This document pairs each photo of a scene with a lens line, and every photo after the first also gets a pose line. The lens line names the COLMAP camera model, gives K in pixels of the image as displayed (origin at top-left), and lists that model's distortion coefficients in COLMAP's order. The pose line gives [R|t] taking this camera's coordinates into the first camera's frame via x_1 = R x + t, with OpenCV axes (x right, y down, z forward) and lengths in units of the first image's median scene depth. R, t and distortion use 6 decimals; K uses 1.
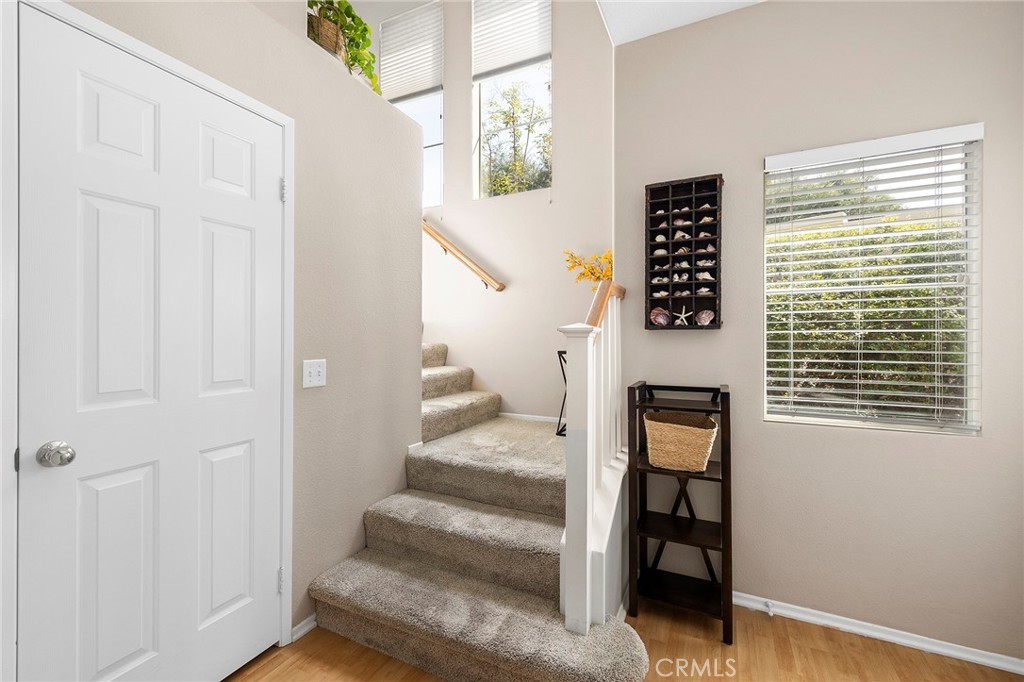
lens RADIAL K [[428.2, 0, 512.9], [0, 428.2, 339.0], [0, 0, 1]] dist [0.001722, 0.000054]
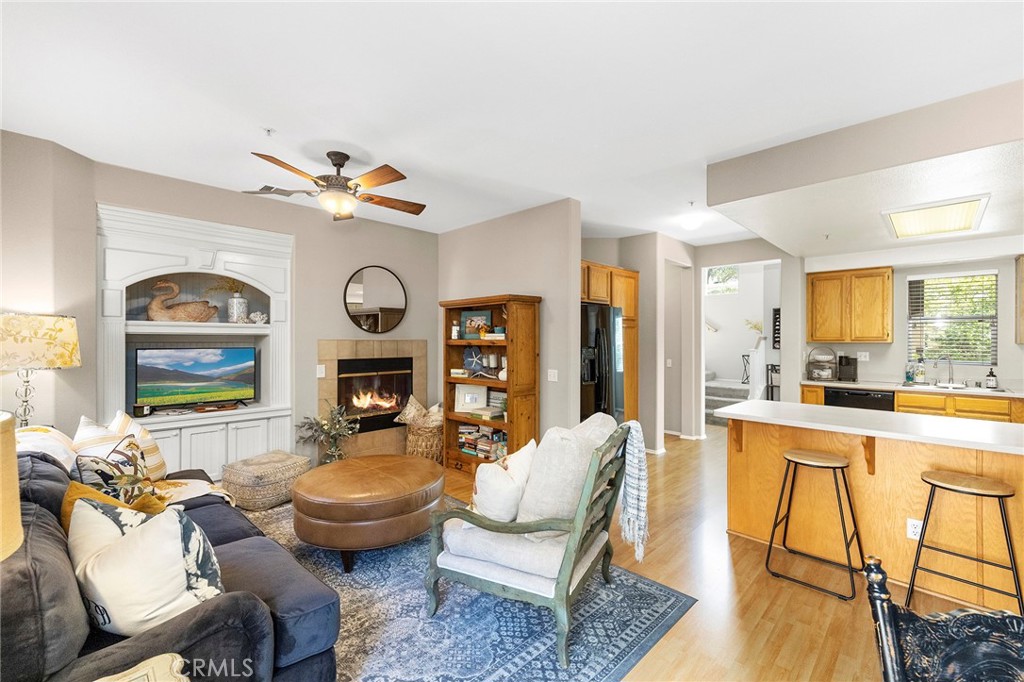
lens RADIAL K [[428.2, 0, 508.7], [0, 428.2, 341.3], [0, 0, 1]] dist [0.001722, 0.000054]
pose [[0.943695, 0.000607, -0.330816, -0.585510], [-0.001688, 0.999994, -0.002978, -0.071618], [0.330813, 0.003369, 0.943690, -3.097743]]
